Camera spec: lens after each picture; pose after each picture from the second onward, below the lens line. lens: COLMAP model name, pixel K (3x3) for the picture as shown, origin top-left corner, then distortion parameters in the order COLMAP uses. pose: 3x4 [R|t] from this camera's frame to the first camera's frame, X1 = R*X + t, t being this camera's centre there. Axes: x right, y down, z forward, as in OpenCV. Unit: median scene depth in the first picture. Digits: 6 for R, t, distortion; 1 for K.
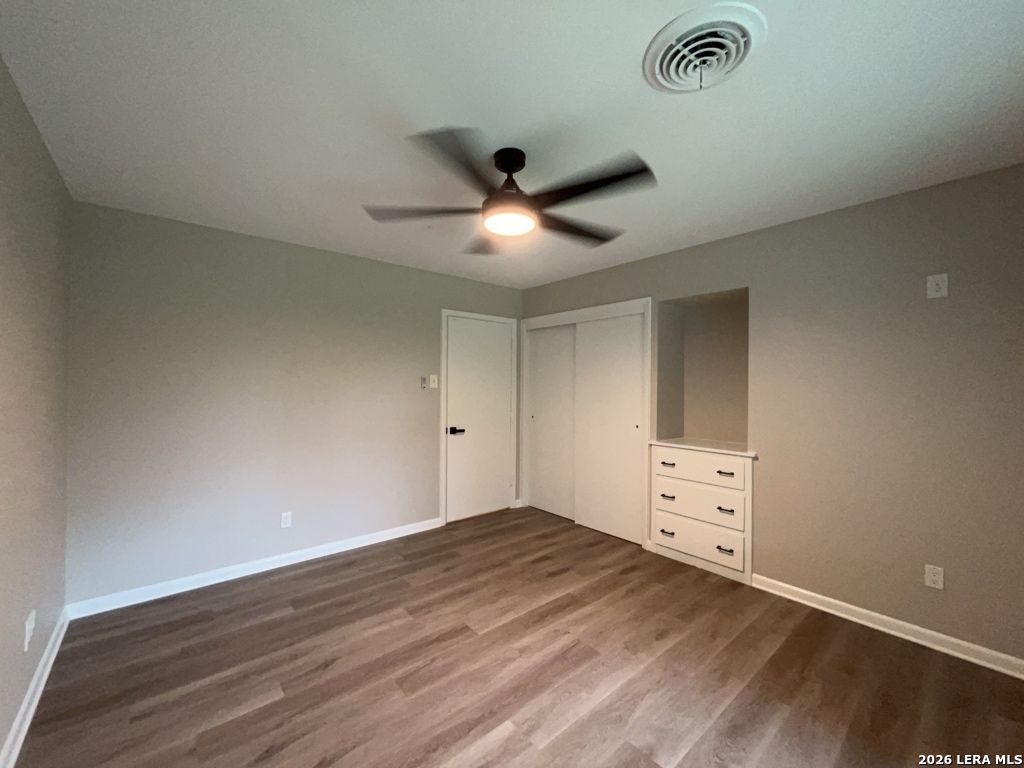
lens RADIAL K [[413.6, 0, 514.5], [0, 413.6, 383.6], [0, 0, 1]] dist [0.000144, 0.000097]
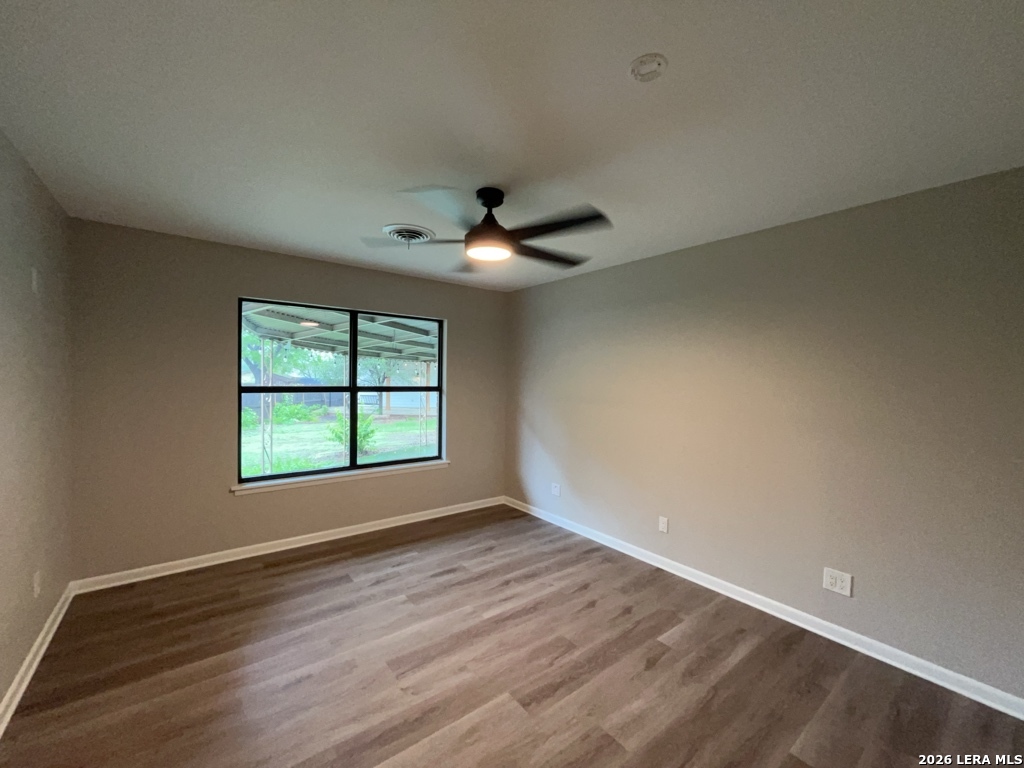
lens RADIAL K [[413.6, 0, 514.5], [0, 413.6, 383.6], [0, 0, 1]] dist [0.000144, 0.000097]
pose [[-0.998597, -0.025841, 0.046222, -0.136943], [-0.024963, 0.999499, 0.019482, -0.049545], [-0.046702, 0.018301, -0.998741, 2.048801]]
